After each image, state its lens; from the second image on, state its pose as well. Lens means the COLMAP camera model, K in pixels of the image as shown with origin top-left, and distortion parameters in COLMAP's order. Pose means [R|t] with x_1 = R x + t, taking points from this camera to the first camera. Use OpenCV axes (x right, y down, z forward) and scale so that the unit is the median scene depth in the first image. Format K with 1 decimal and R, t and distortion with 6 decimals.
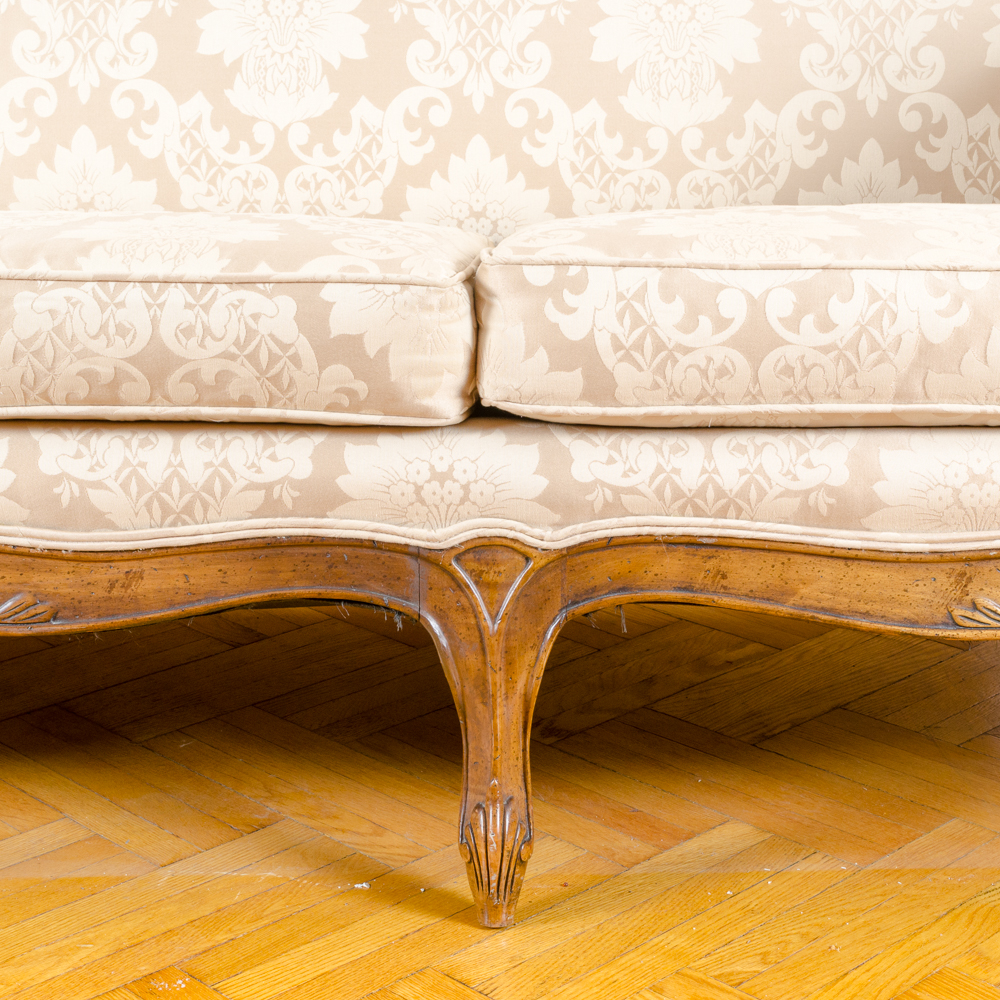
lens RADIAL K [[2062.1, 0, 535.5], [0, 2062.1, 475.4], [0, 0, 1]] dist [0.001447, 0.000000]
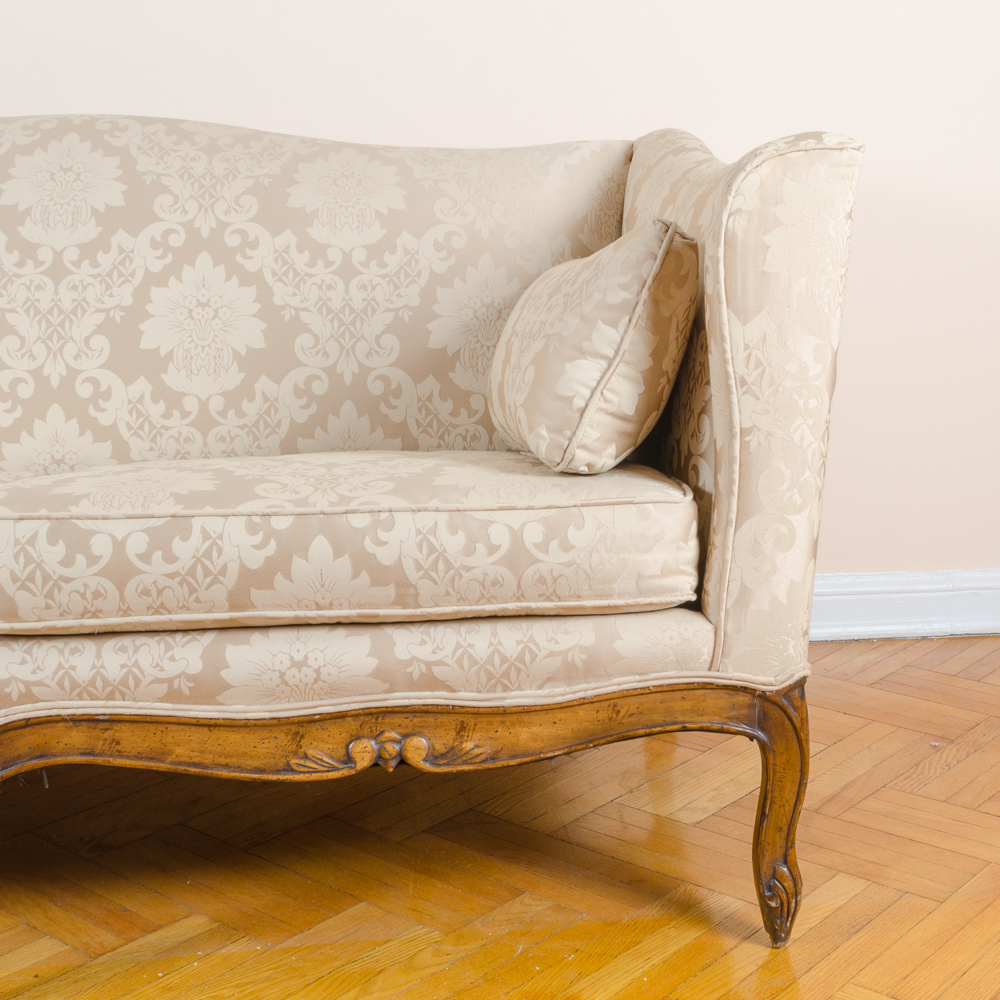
lens RADIAL K [[1489.0, 0, 571.5], [0, 1489.0, 501.0], [0, 0, 1]] dist [-0.002954, 0.000000]
pose [[0.992261, -0.028922, 0.120758, 0.190109], [0.037101, 0.997127, -0.066038, -0.023610], [-0.118501, 0.070007, 0.990483, -0.009886]]
